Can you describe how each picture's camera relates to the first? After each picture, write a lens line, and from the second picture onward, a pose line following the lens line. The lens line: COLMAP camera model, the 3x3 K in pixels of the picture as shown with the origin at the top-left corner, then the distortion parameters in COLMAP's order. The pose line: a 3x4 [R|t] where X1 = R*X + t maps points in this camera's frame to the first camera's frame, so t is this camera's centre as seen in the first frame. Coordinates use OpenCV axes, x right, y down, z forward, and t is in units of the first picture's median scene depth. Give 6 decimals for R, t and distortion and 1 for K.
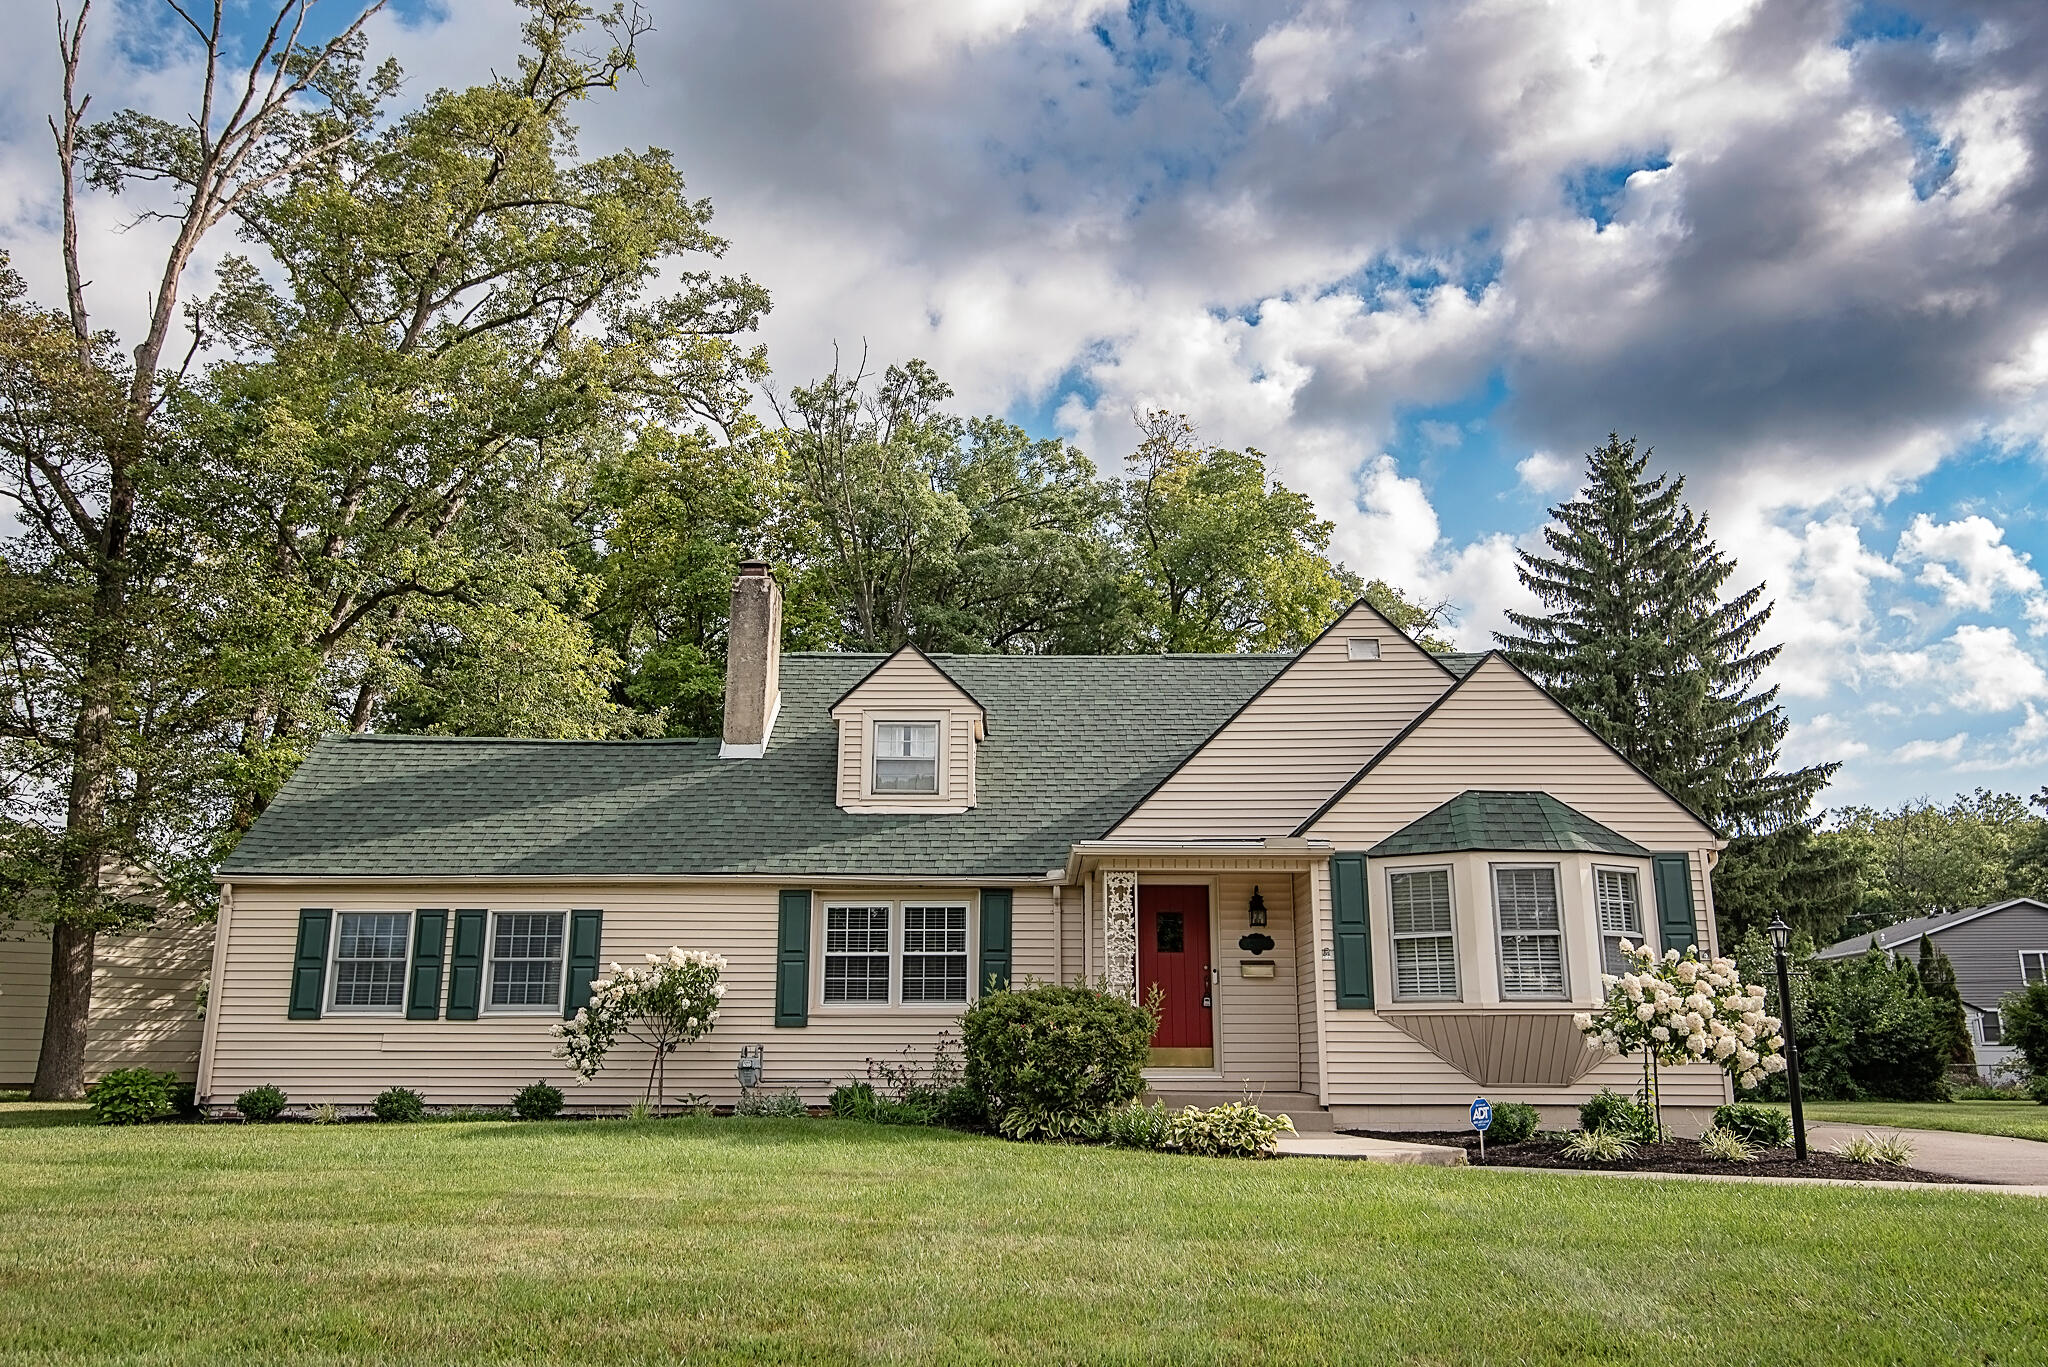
lens RADIAL K [[1525.9, 0, 1024.0], [0, 1525.9, 683.5], [0, 0, 1]] dist [-0.009781, 0.023622]
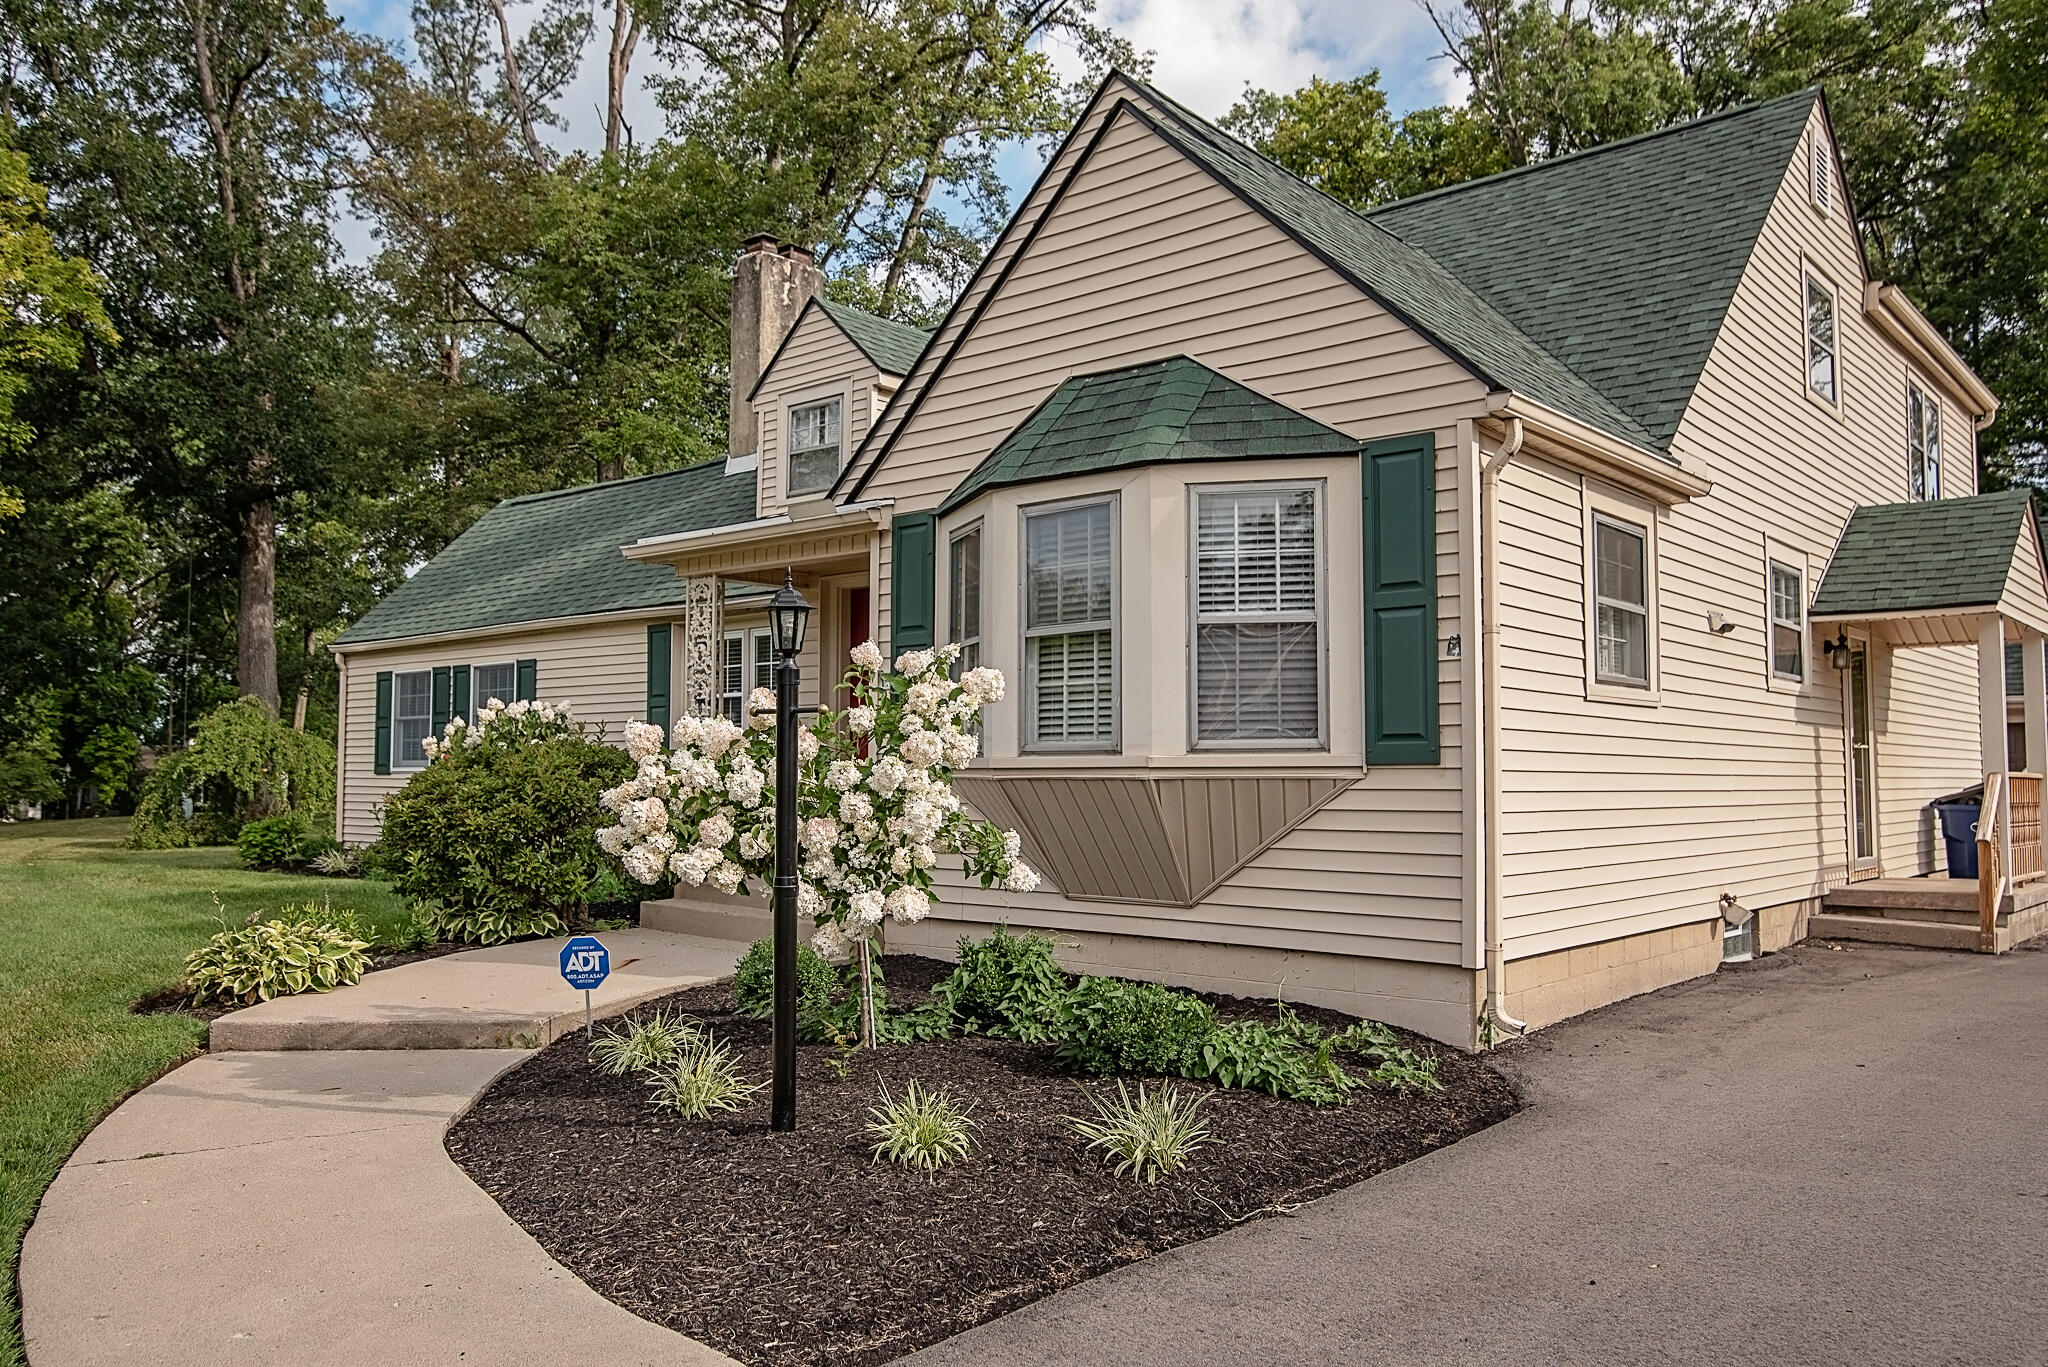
lens RADIAL K [[1525.9, 0, 1024.0], [0, 1525.9, 683.5], [0, 0, 1]] dist [-0.009781, 0.023622]
pose [[0.756014, -0.038091, -0.653446, 0.485165], [0.154906, 0.980358, 0.122074, 0.083695], [0.635961, -0.193513, 0.747065, 0.431691]]
